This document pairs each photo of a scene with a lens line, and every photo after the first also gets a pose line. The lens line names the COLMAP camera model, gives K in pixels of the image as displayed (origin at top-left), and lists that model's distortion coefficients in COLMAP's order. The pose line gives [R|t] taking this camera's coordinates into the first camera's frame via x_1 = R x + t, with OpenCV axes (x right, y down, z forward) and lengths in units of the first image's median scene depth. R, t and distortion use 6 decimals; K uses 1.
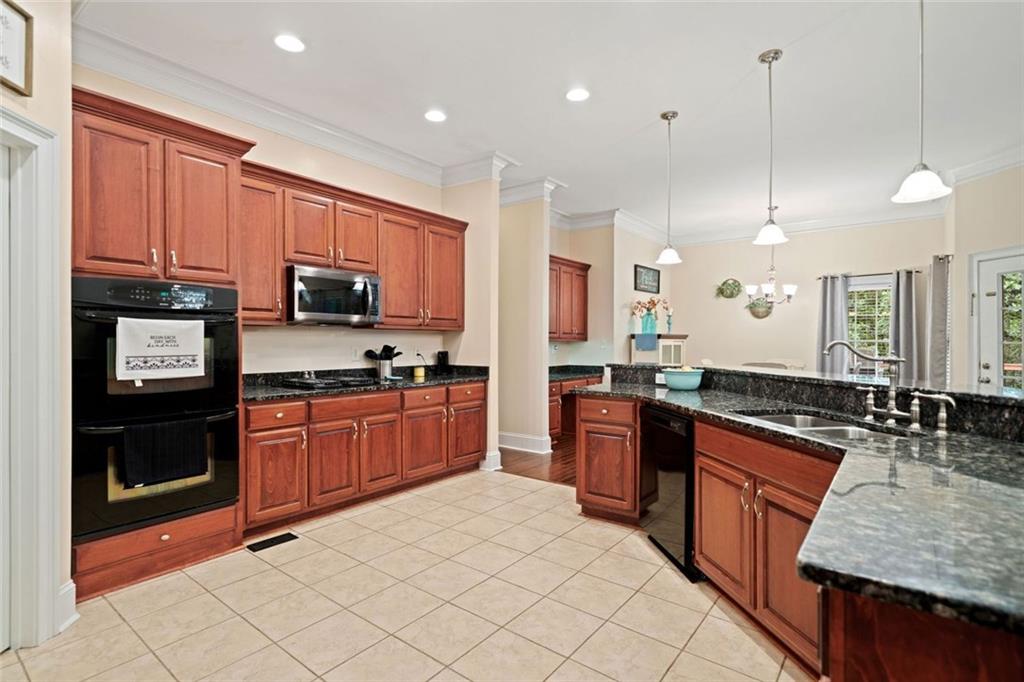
lens RADIAL K [[494.5, 0, 509.9], [0, 494.5, 341.5], [0, 0, 1]] dist [-0.000851, -0.000203]
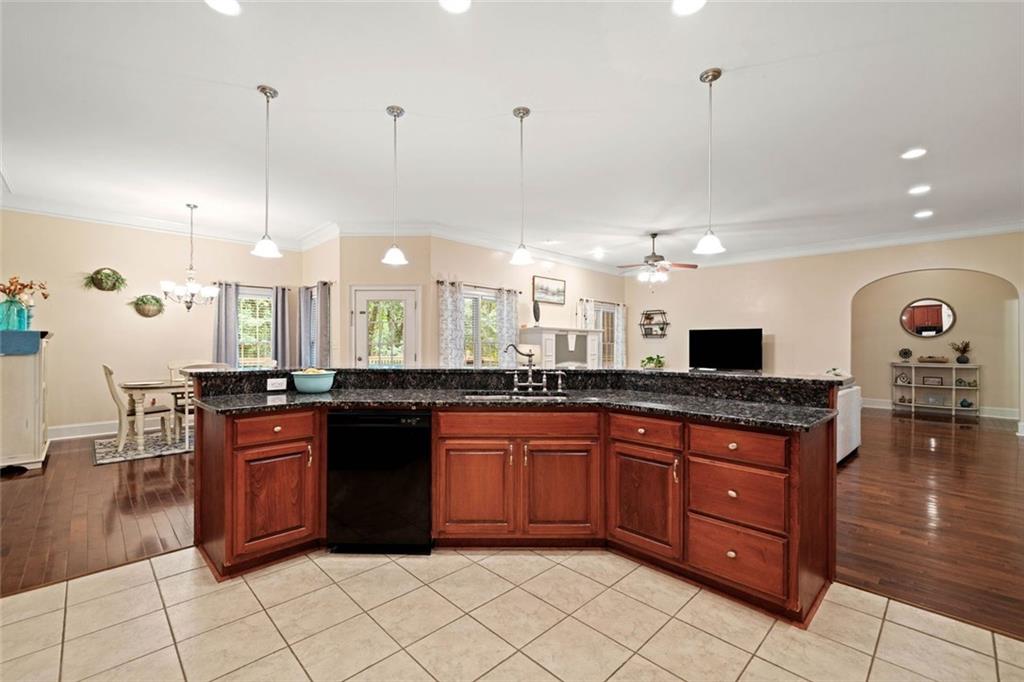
lens RADIAL K [[428.3, 0, 509.9], [0, 428.3, 344.2], [0, 0, 1]] dist [0.000346, 0.000002]
pose [[0.137611, -0.001991, 0.990484, -0.466241], [-0.003238, 0.999992, 0.002460, -0.001214], [-0.990481, -0.003545, 0.137604, 0.542683]]
